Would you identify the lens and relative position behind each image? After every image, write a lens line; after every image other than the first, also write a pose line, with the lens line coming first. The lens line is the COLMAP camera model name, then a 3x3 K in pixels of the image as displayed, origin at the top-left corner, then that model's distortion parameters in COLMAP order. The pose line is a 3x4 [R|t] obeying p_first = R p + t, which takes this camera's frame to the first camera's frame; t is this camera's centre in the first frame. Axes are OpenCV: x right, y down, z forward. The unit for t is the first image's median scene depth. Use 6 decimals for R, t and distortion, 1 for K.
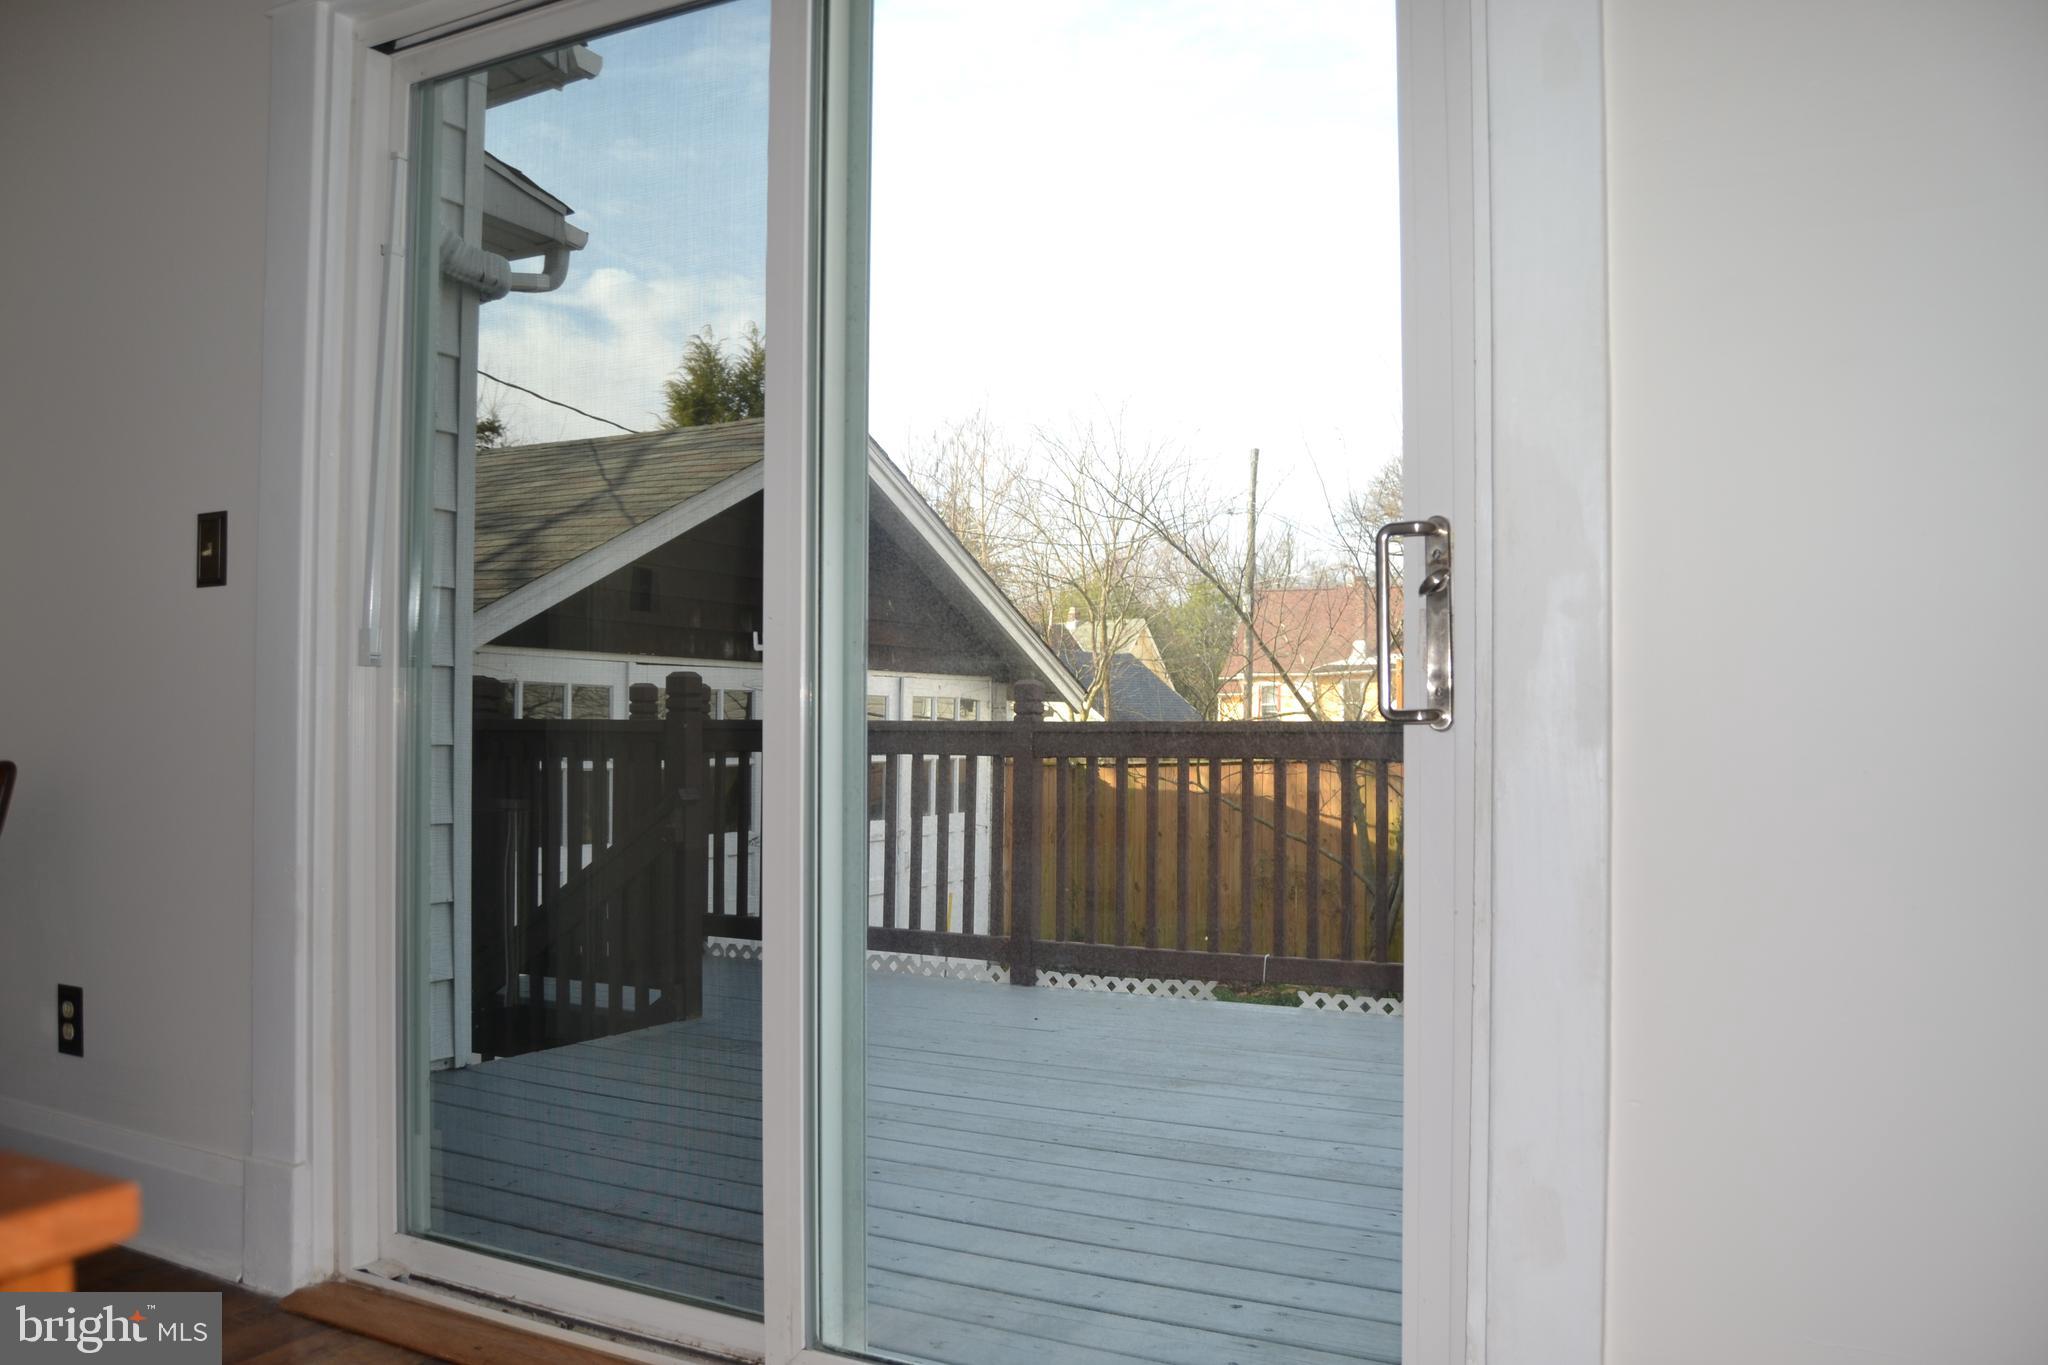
lens RADIAL K [[1652.6, 0, 1026.5], [0, 1652.6, 684.5], [0, 0, 1]] dist [-0.099525, 0.047190]
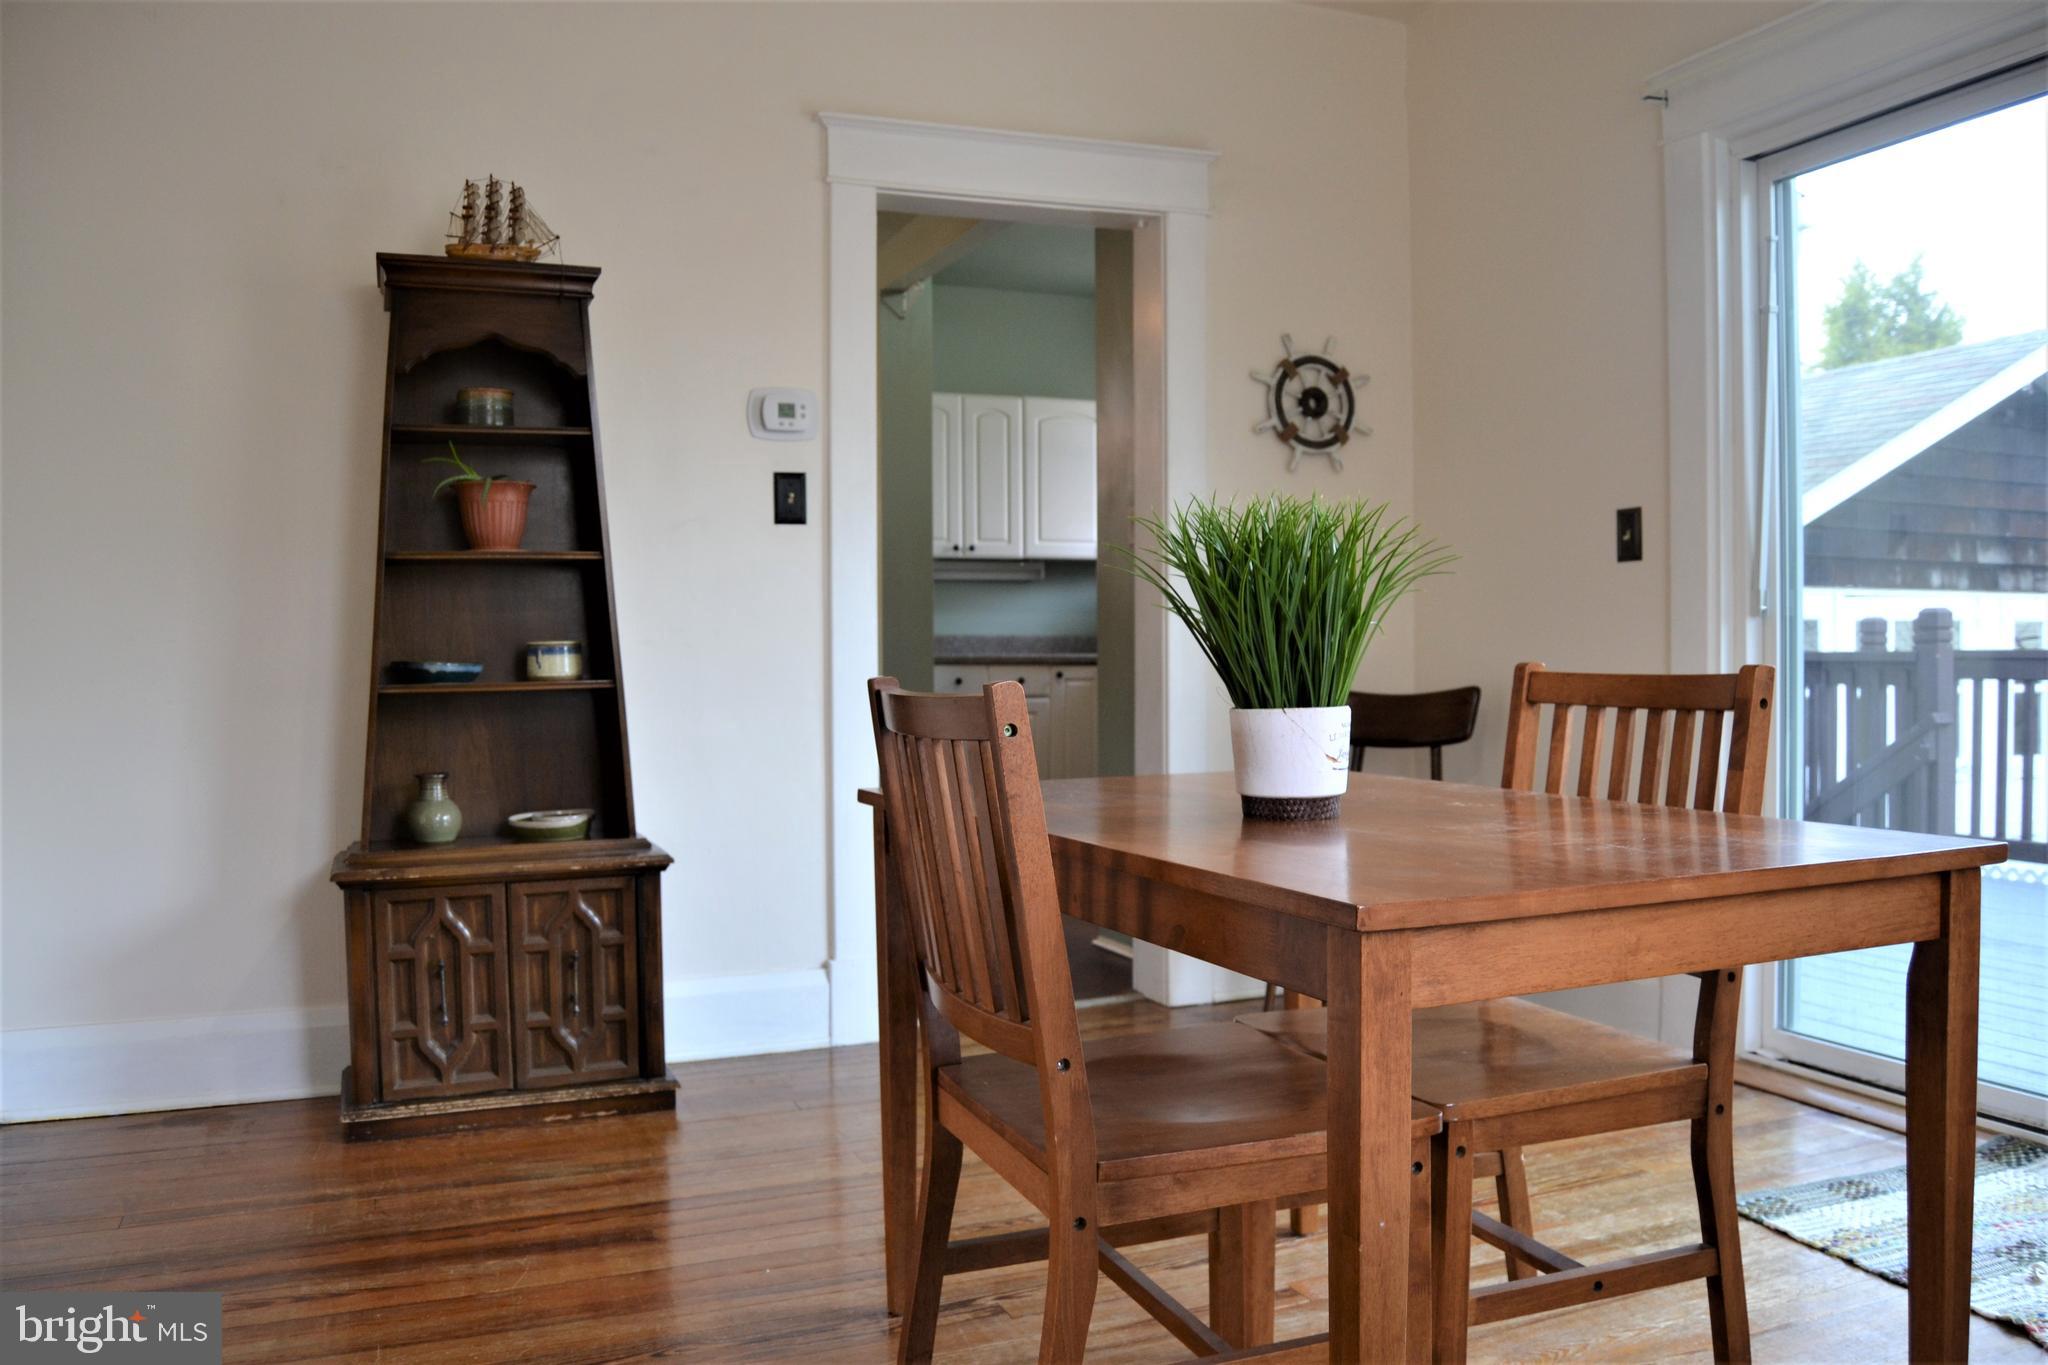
lens RADIAL K [[1652.6, 0, 1025.0], [0, 1652.6, 695.1], [0, 0, 1]] dist [-0.099525, 0.047190]
pose [[0.787539, 0.003189, -0.616256, -0.023906], [0.026333, 0.998899, 0.038821, -0.007098], [0.615702, -0.046801, 0.786588, -0.235110]]
